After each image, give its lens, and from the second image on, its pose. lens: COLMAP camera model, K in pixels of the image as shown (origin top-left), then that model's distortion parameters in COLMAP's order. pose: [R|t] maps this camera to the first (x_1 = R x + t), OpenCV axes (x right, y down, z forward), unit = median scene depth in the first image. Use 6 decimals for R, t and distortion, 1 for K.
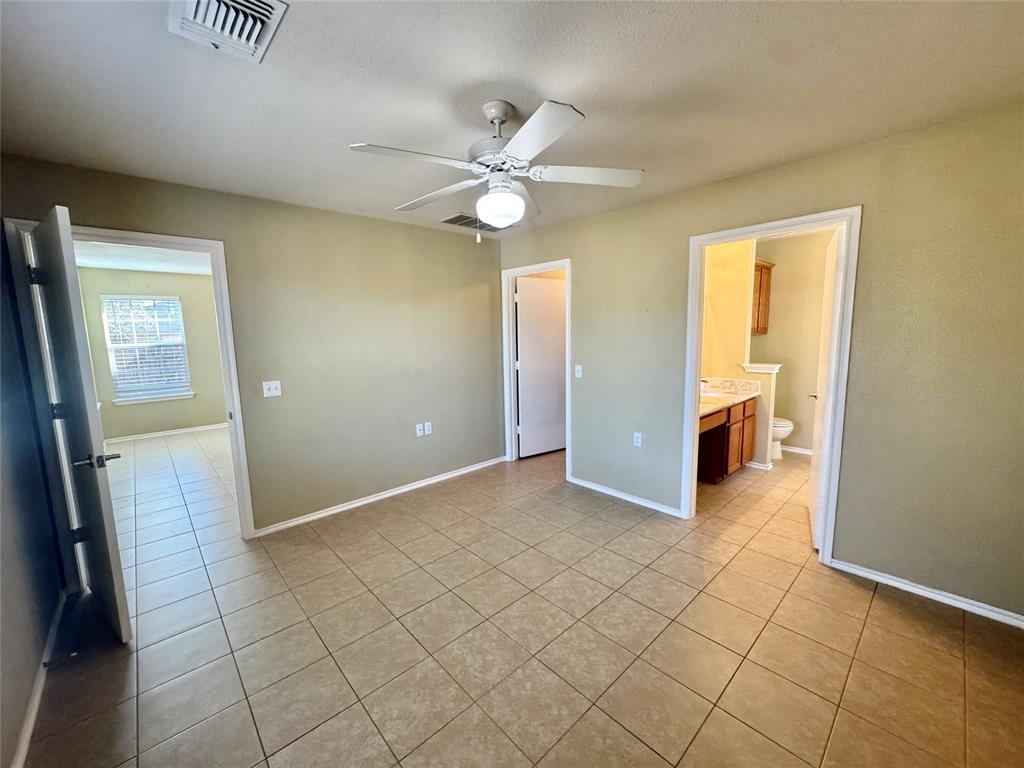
lens RADIAL K [[407.0, 0, 503.8], [0, 407.0, 382.1], [0, 0, 1]] dist [-0.006234, 0.000453]
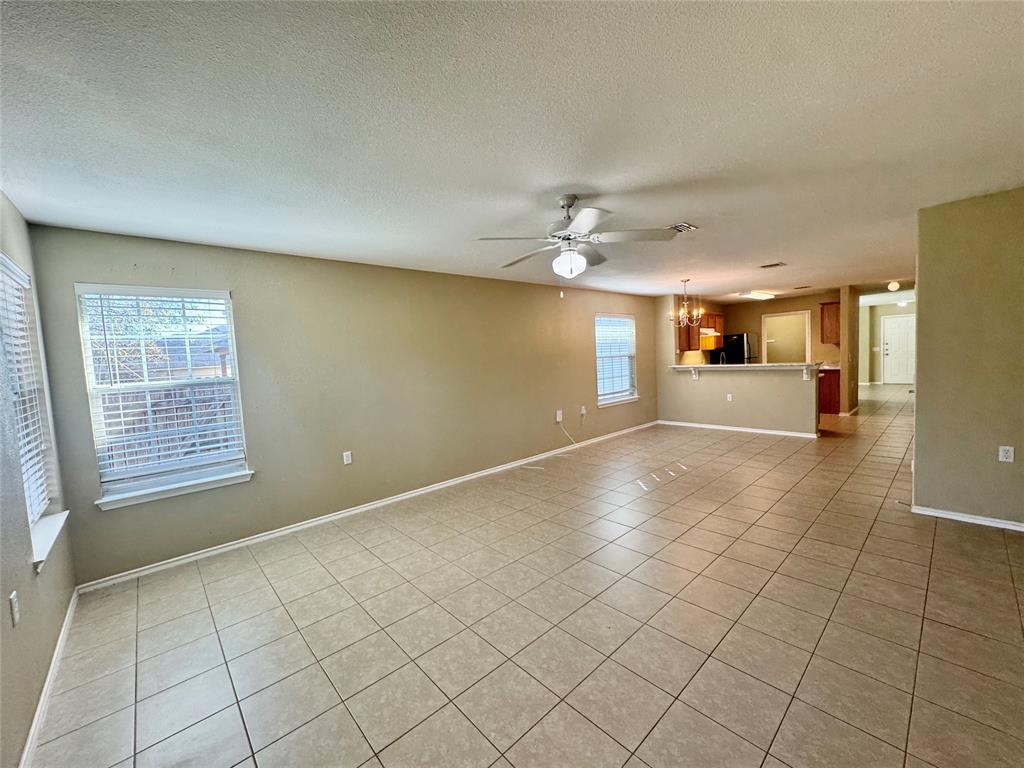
lens RADIAL K [[407.0, 0, 517.0], [0, 407.0, 378.6], [0, 0, 1]] dist [-0.006234, 0.000453]
pose [[0.999526, -0.029961, 0.007098, -0.197667], [0.030382, 0.997123, -0.069450, -0.022319], [-0.004997, 0.069632, 0.997560, 0.216659]]
